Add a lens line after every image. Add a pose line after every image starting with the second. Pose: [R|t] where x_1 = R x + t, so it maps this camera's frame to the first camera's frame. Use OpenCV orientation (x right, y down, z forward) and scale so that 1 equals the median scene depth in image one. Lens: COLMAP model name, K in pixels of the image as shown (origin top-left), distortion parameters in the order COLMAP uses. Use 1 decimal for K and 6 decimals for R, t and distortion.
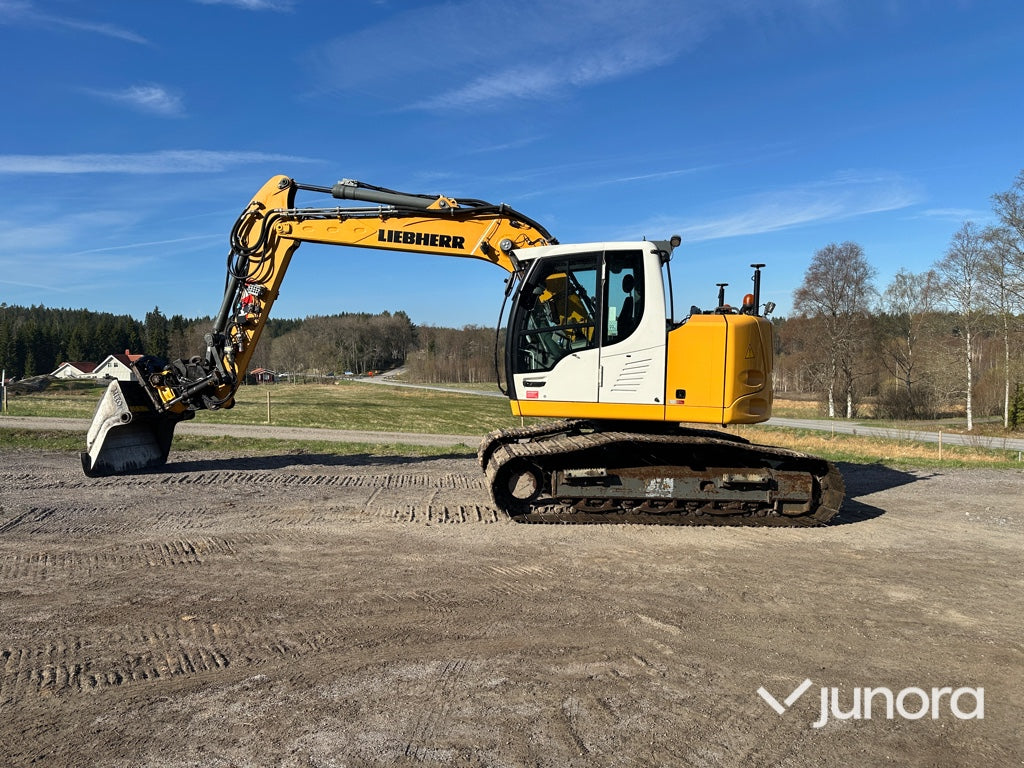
lens RADIAL K [[711.9, 0, 509.6], [0, 711.9, 402.9], [0, 0, 1]] dist [0.100953, -0.133598]
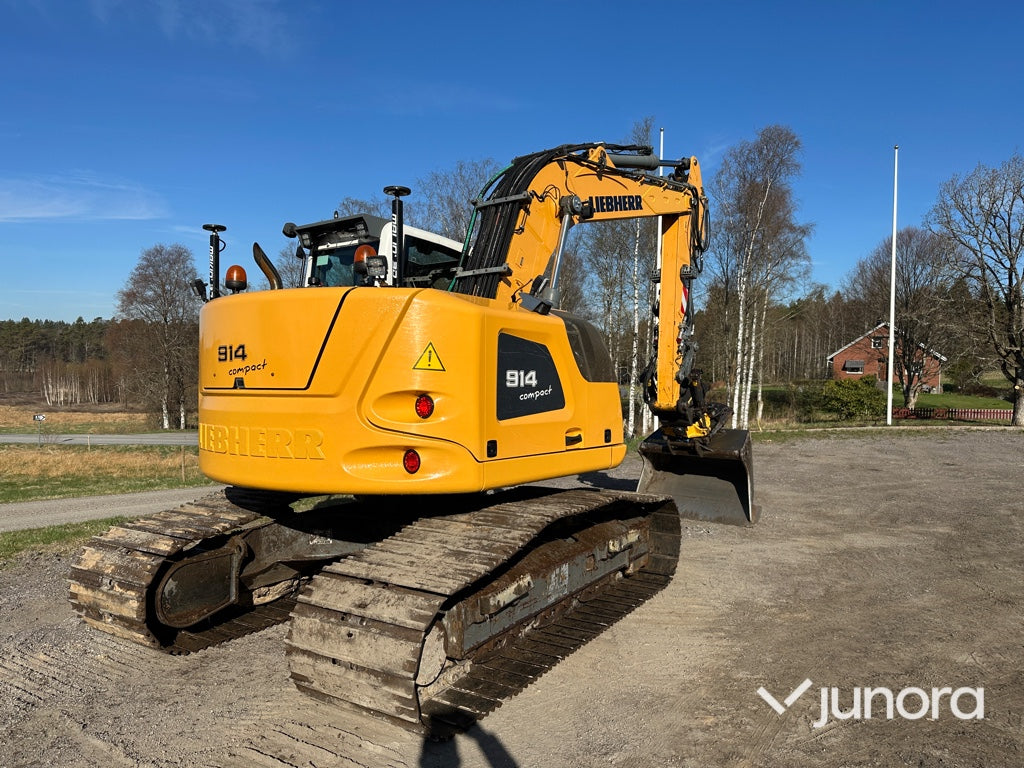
lens RADIAL K [[713.2, 0, 514.1], [0, 713.2, 389.7], [0, 0, 1]] dist [0.094799, -0.132969]
pose [[0.594806, -0.028599, 0.803361, -0.039847], [0.051595, 0.998665, -0.002649, -0.006417], [-0.802212, 0.043025, 0.595487, 0.082550]]
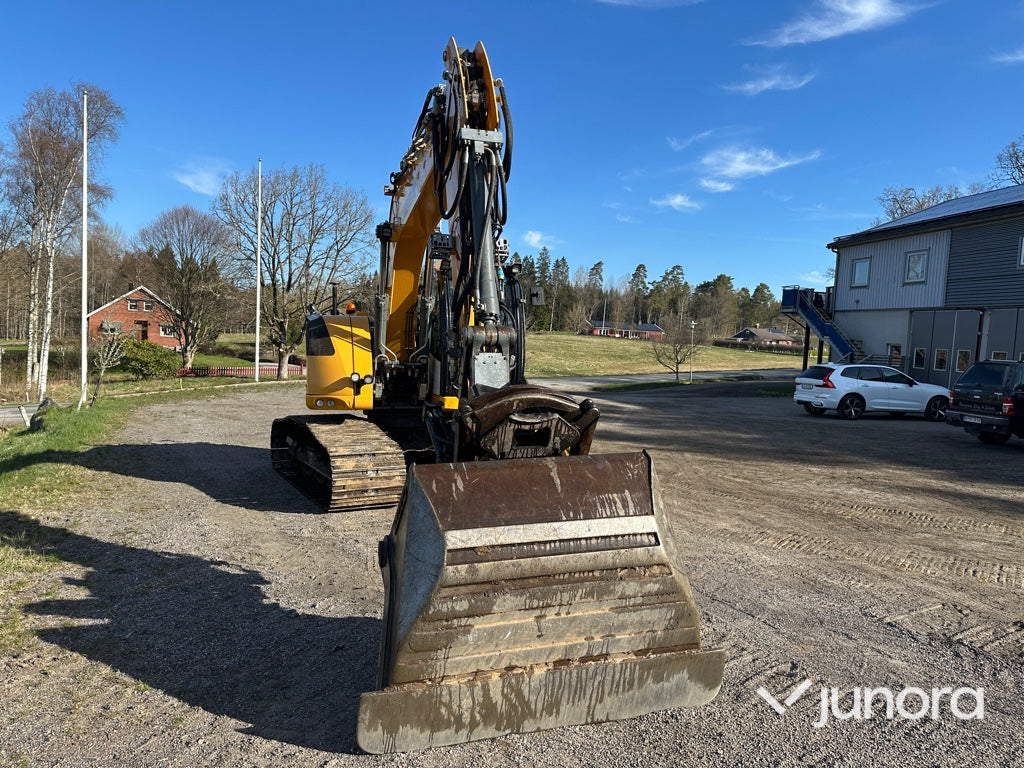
lens RADIAL K [[718.0, 0, 515.6], [0, 718.0, 382.8], [0, 0, 1]] dist [0.094176, -0.140365]
pose [[-0.389374, -0.070954, 0.918343, -0.132551], [0.024042, 0.995906, 0.087141, -0.015750], [-0.920766, 0.056010, -0.386074, 0.184570]]
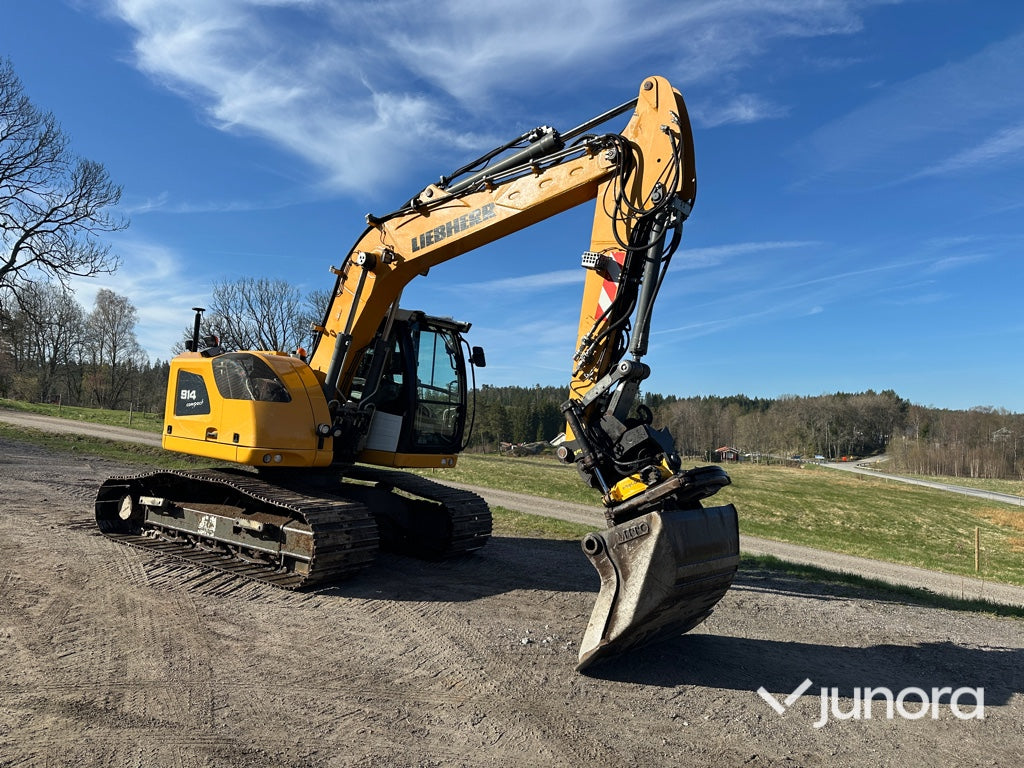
lens RADIAL K [[710.4, 0, 513.4], [0, 710.4, 378.7], [0, 0, 1]] dist [0.100150, -0.144840]
pose [[0.781738, -0.008216, -0.623553, 0.147416], [-0.082662, 0.989724, -0.116674, -0.000093], [0.618104, 0.142753, 0.773026, 0.059083]]
